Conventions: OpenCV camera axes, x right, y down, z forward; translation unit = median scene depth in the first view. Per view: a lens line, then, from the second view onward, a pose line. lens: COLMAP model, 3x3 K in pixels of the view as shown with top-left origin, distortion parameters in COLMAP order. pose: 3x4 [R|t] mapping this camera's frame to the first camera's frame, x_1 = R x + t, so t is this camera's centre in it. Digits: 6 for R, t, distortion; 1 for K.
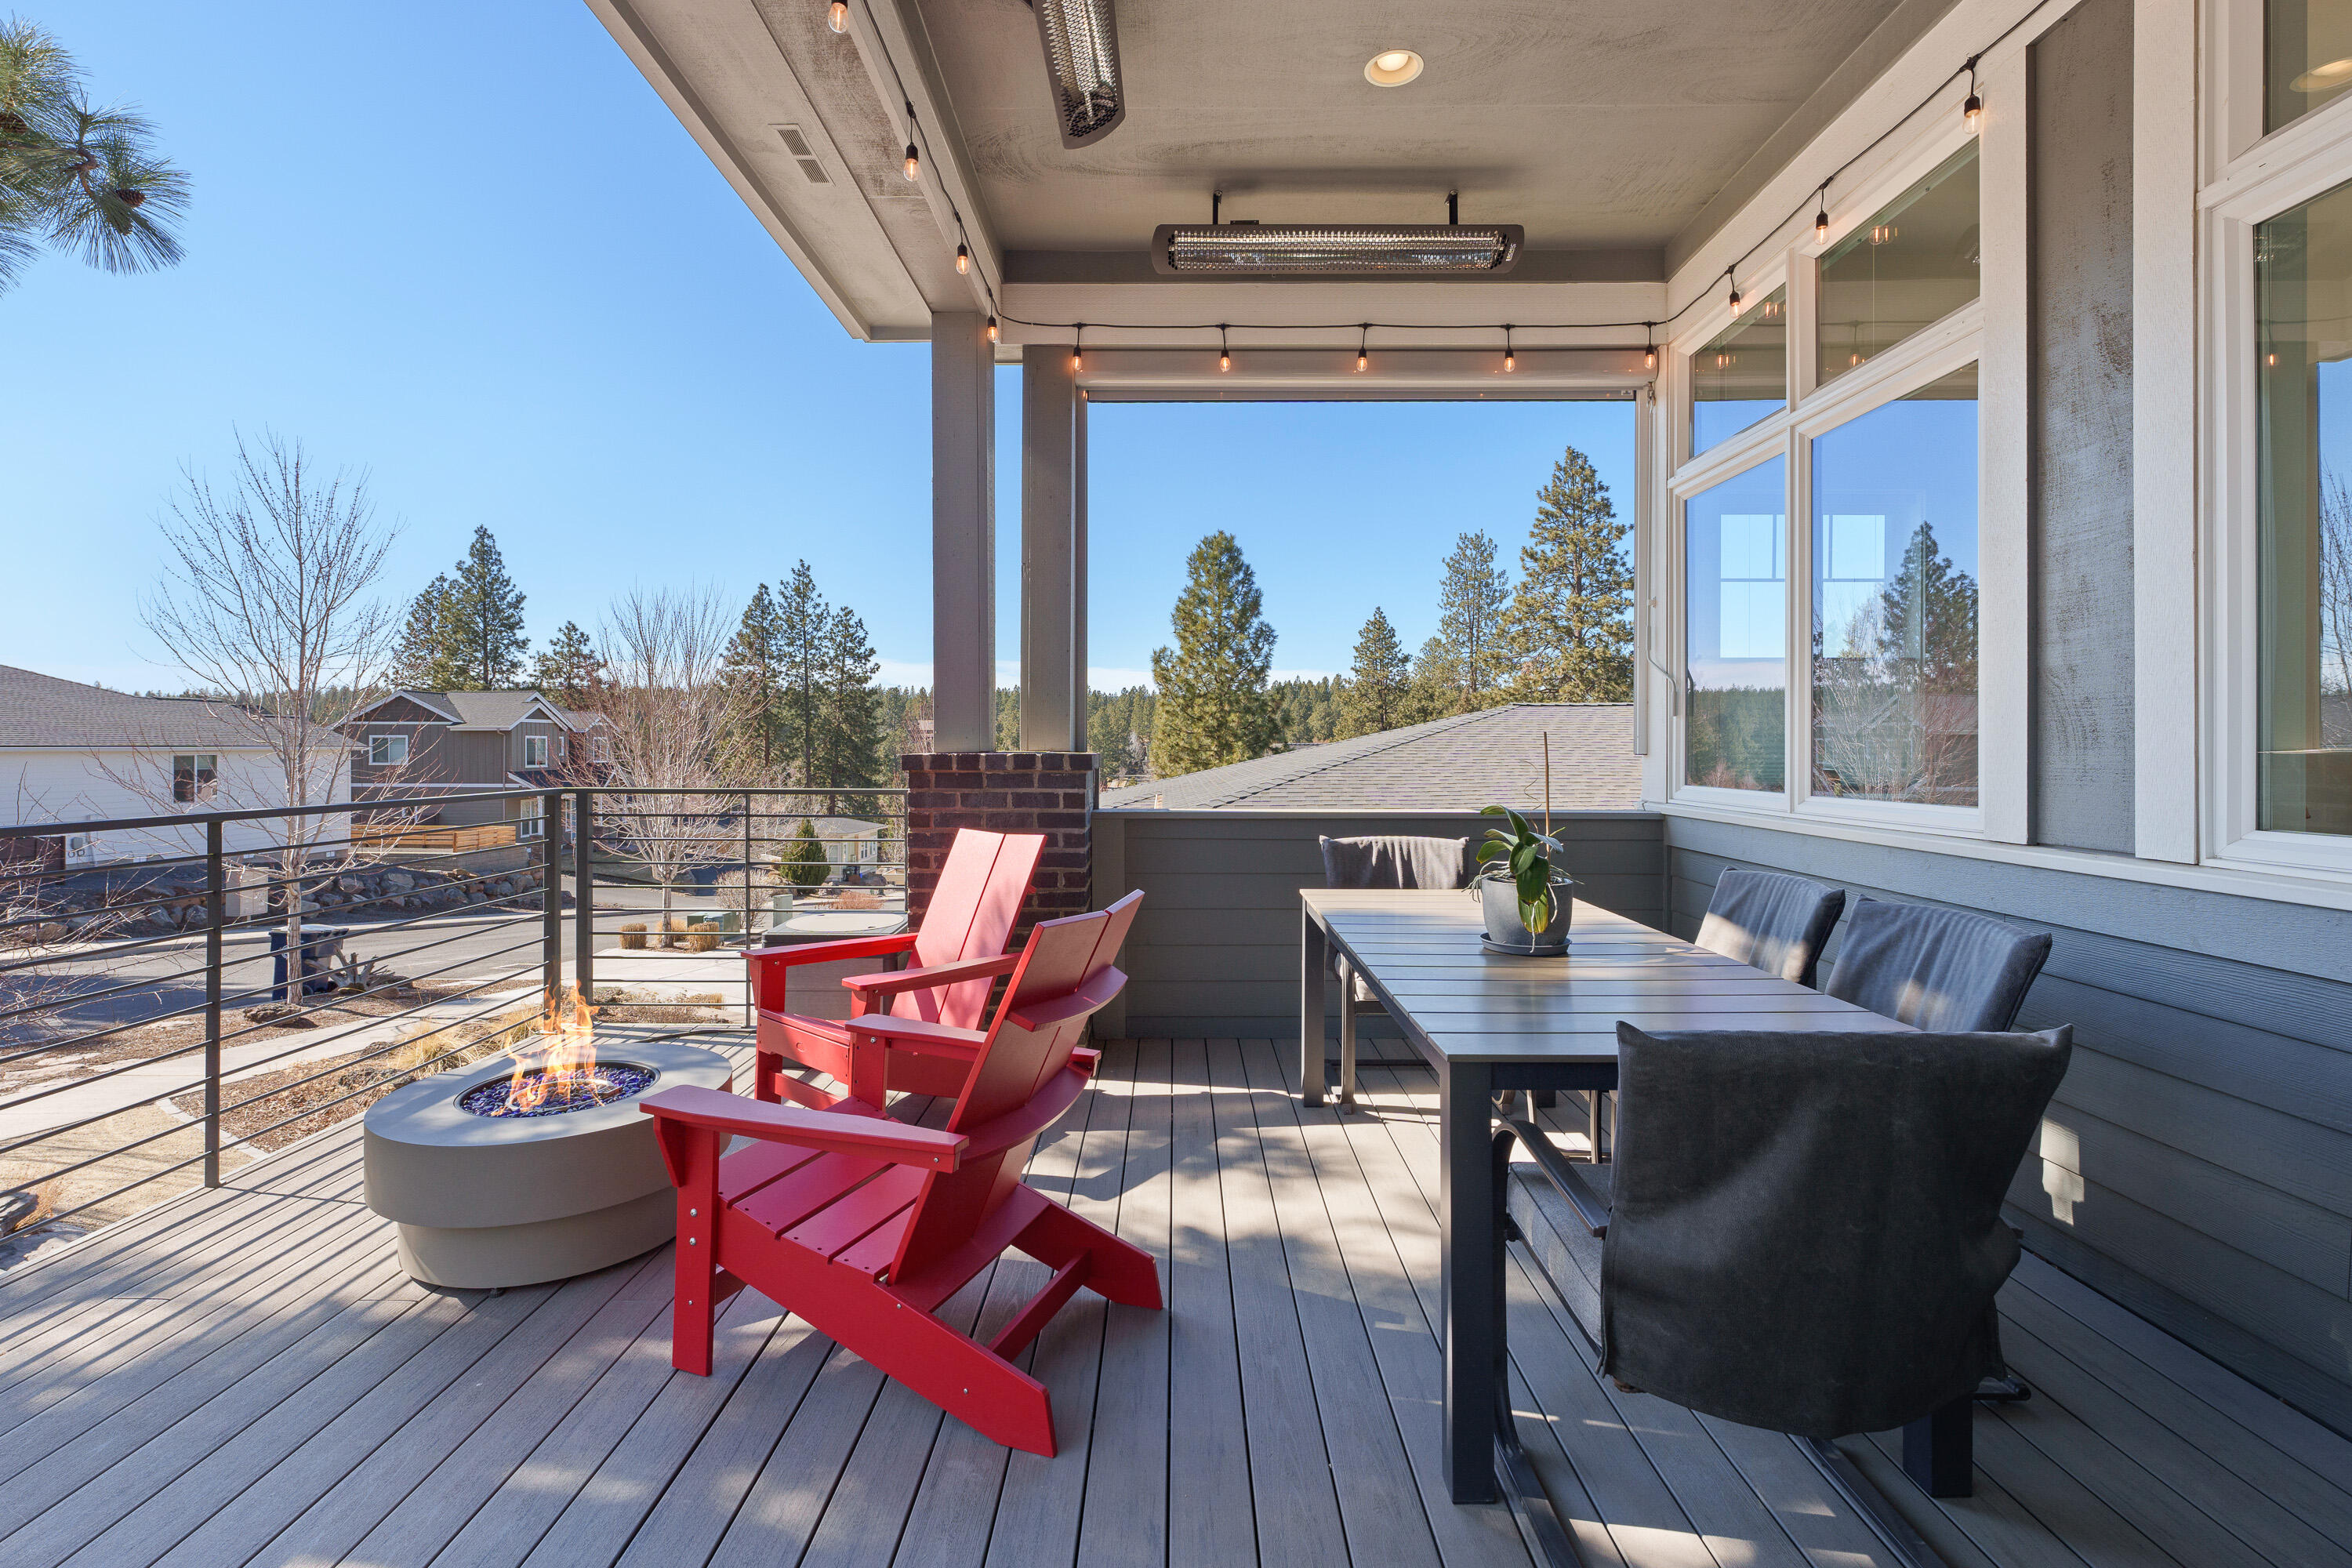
lens RADIAL K [[1059.7, 0, 1176.1], [0, 1059.7, 744.1], [0, 0, 1]] dist [-0.001489, -0.000152]
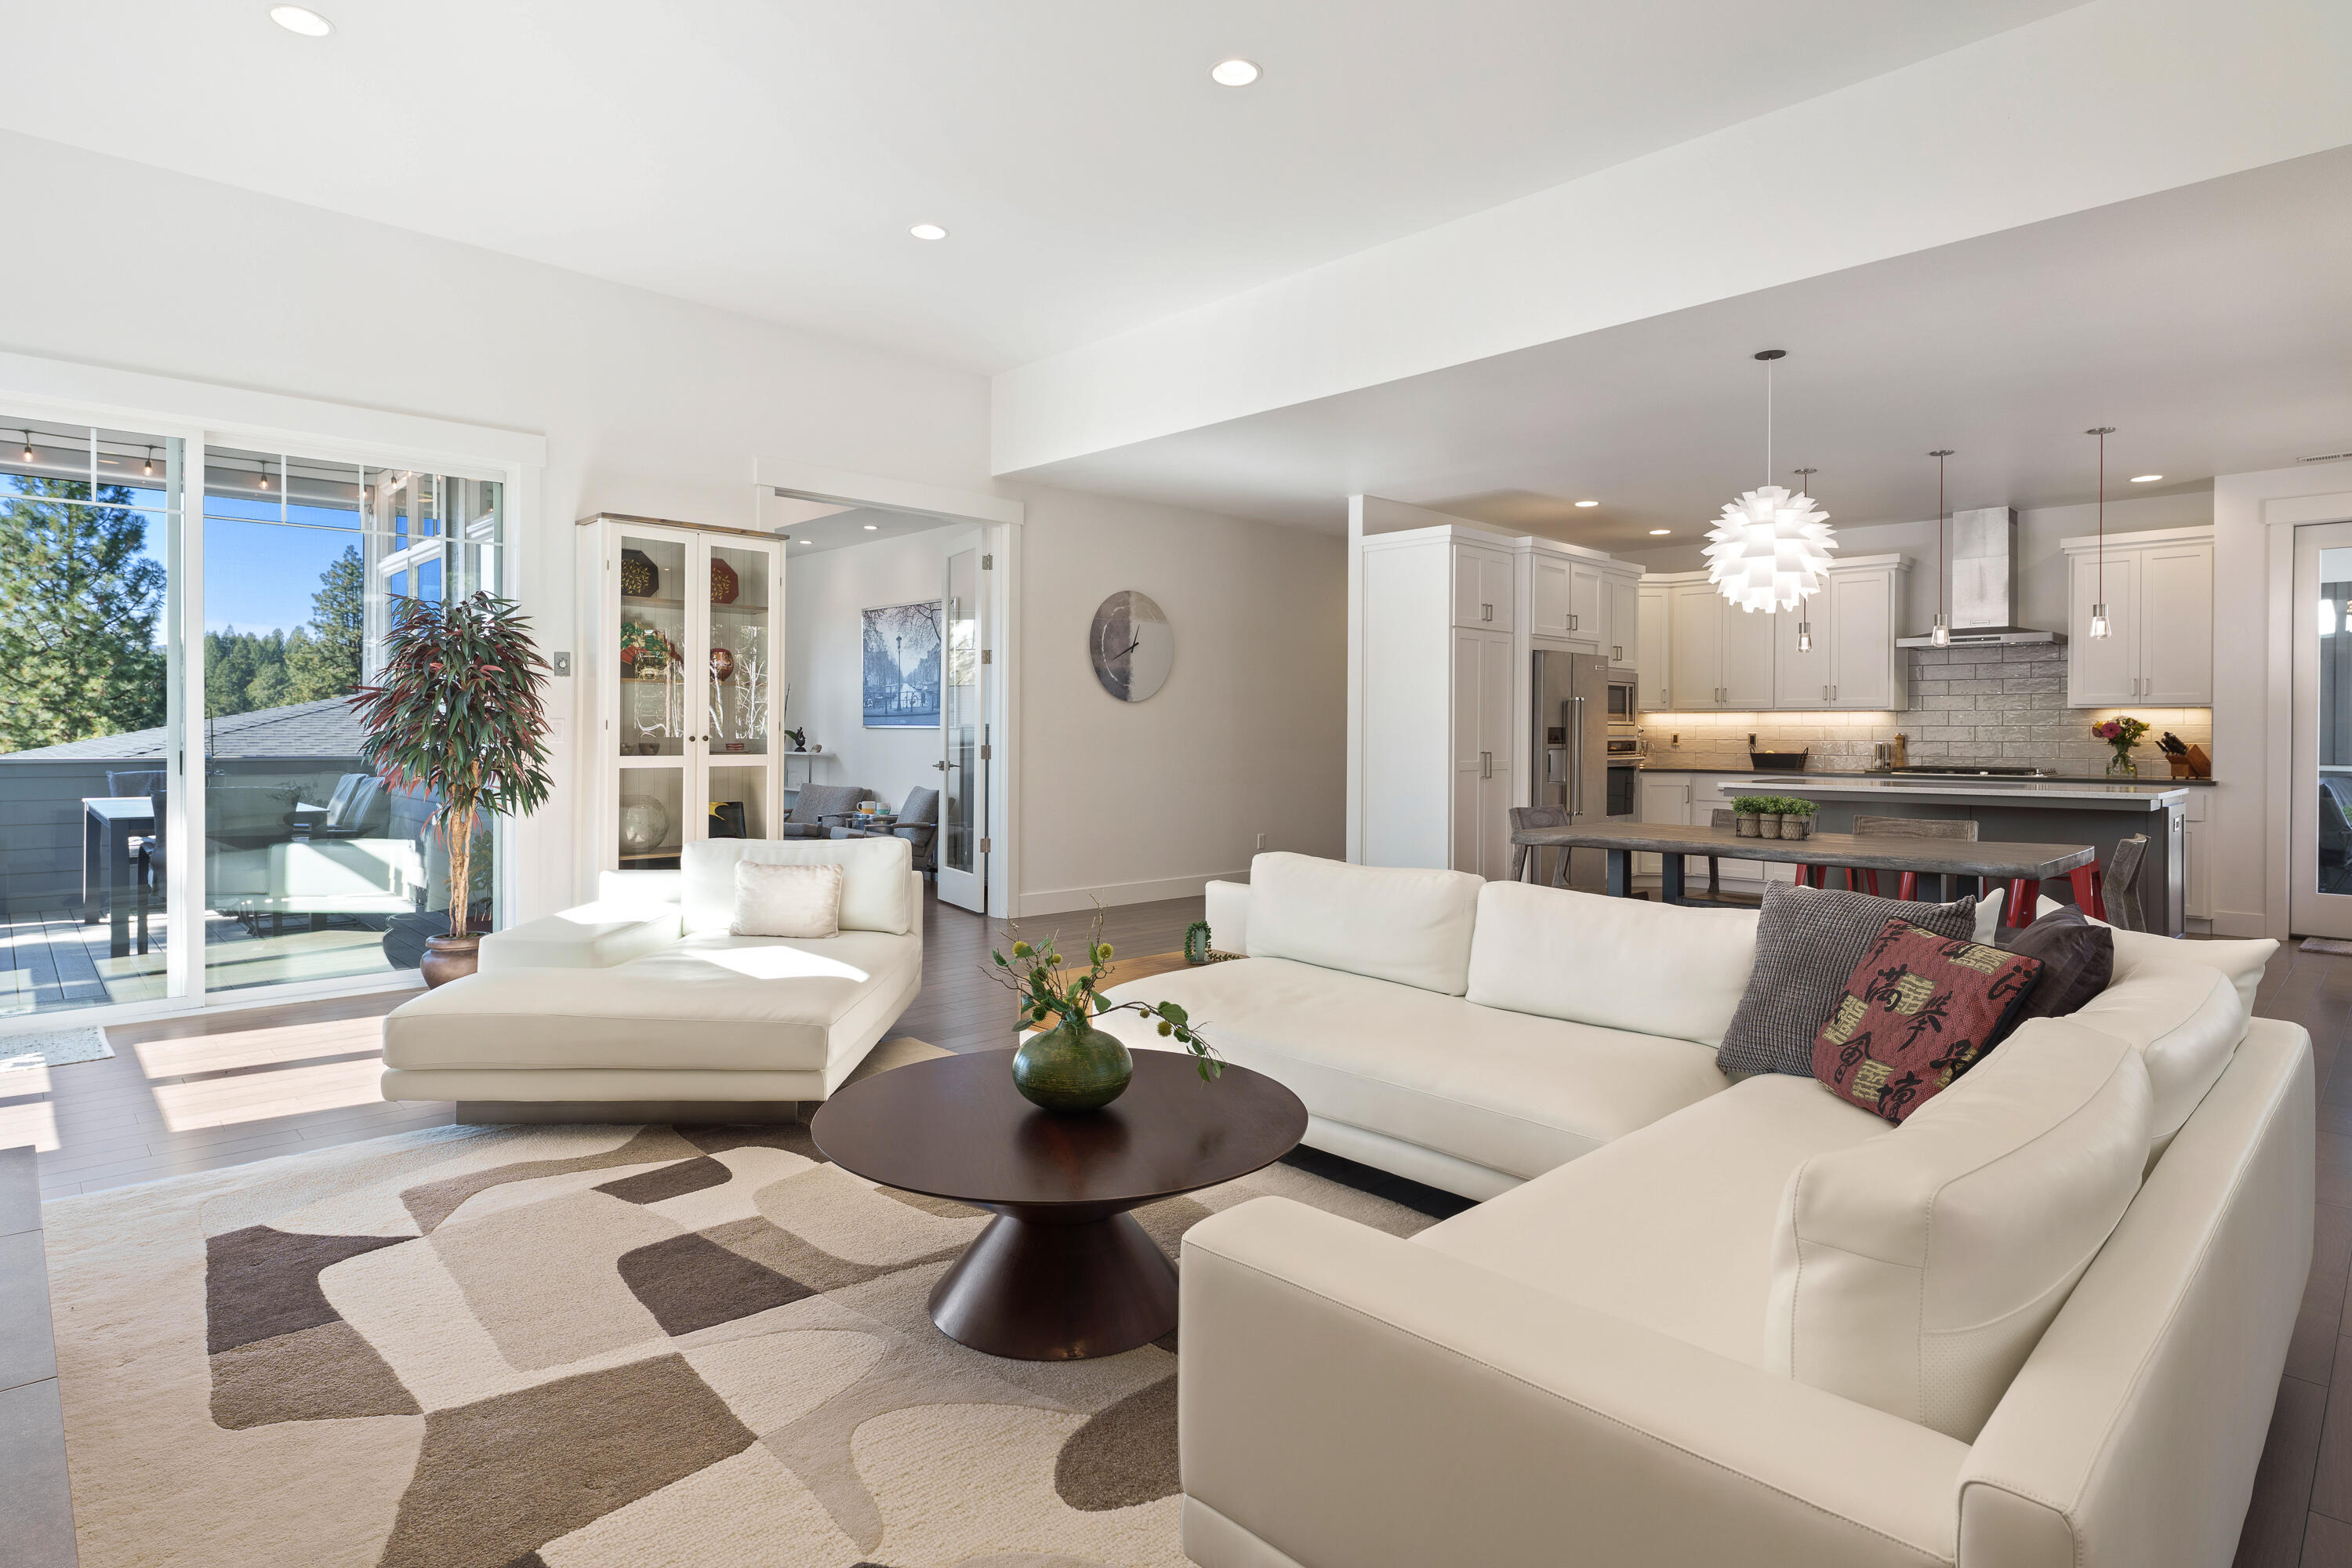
lens RADIAL K [[1222.3, 0, 1163.7], [0, 1222.3, 729.1], [0, 0, 1]] dist [-0.003028, -0.000068]
pose [[0.720208, 0.002152, 0.693755, 0.000808], [-0.004738, 0.999987, 0.001817, 0.001101], [-0.693742, -0.004595, 0.720209, -0.129921]]
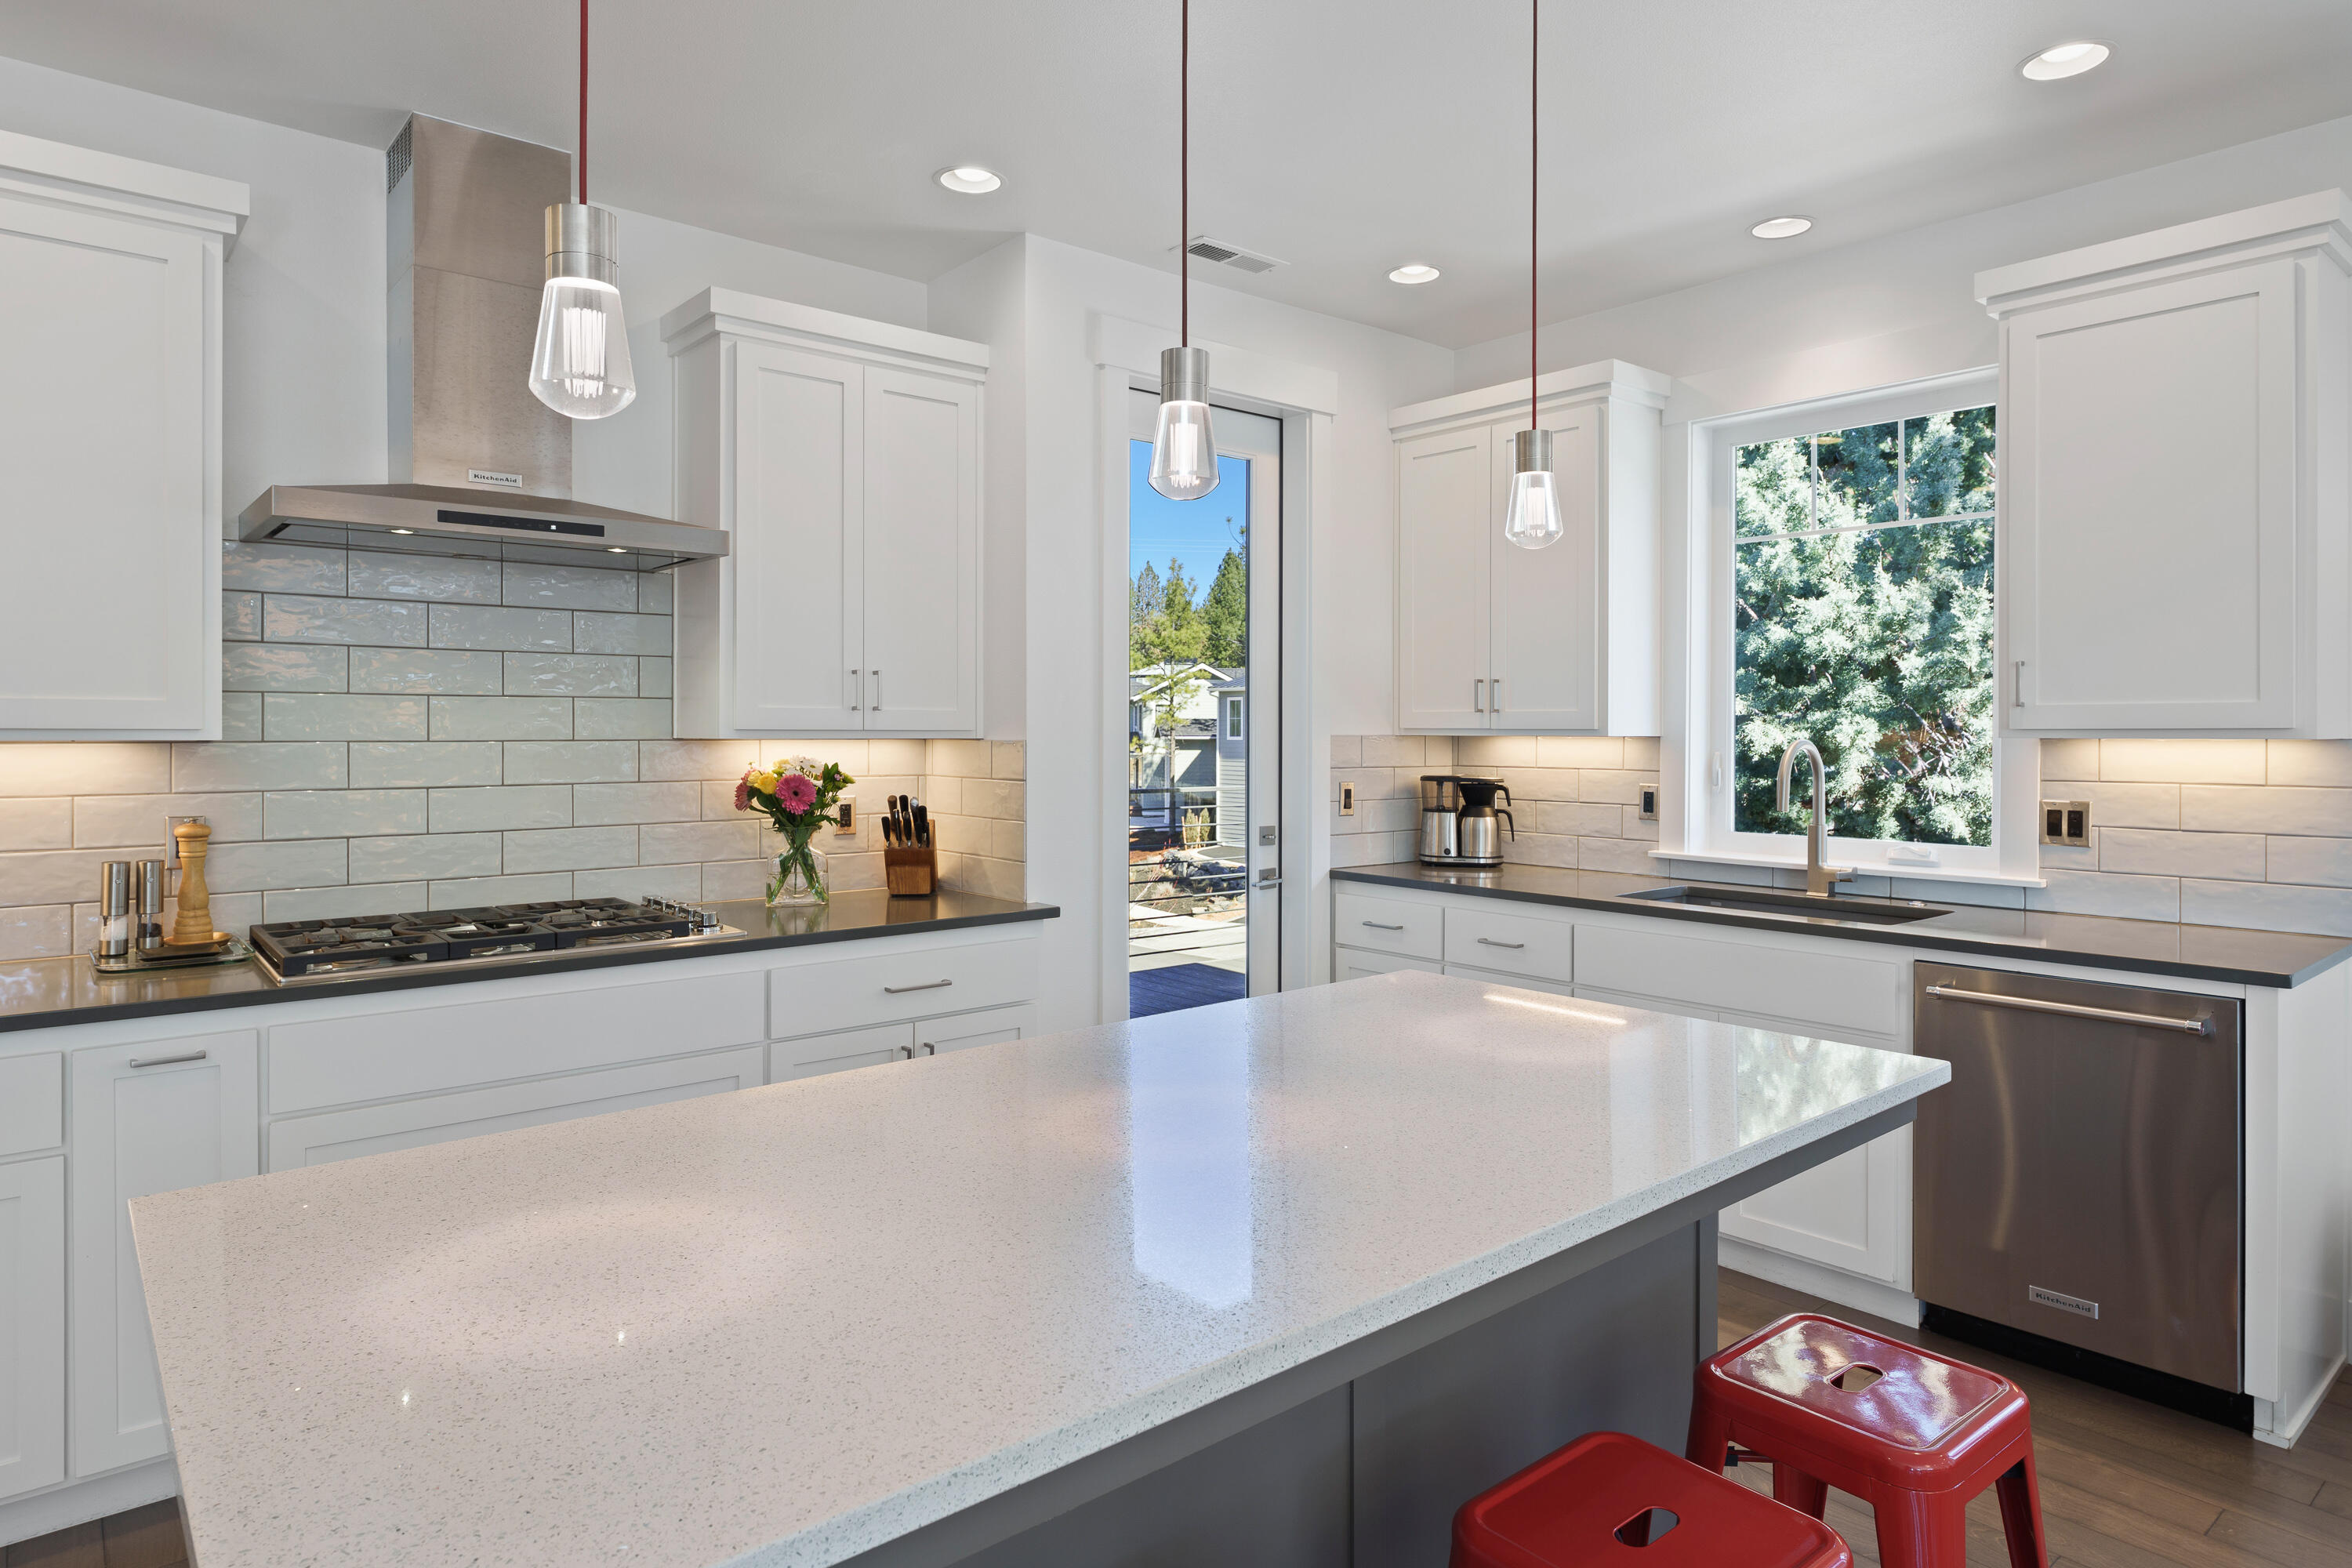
lens RADIAL K [[1352.9, 0, 1180.7], [0, 1352.9, 737.0], [0, 0, 1]] dist [-0.001706, -0.001956]
pose [[-0.649584, -0.002607, 0.760285, 0.140531], [-0.003876, 0.999992, 0.000117, -0.002329], [-0.760280, -0.002871, -0.649589, -0.066519]]
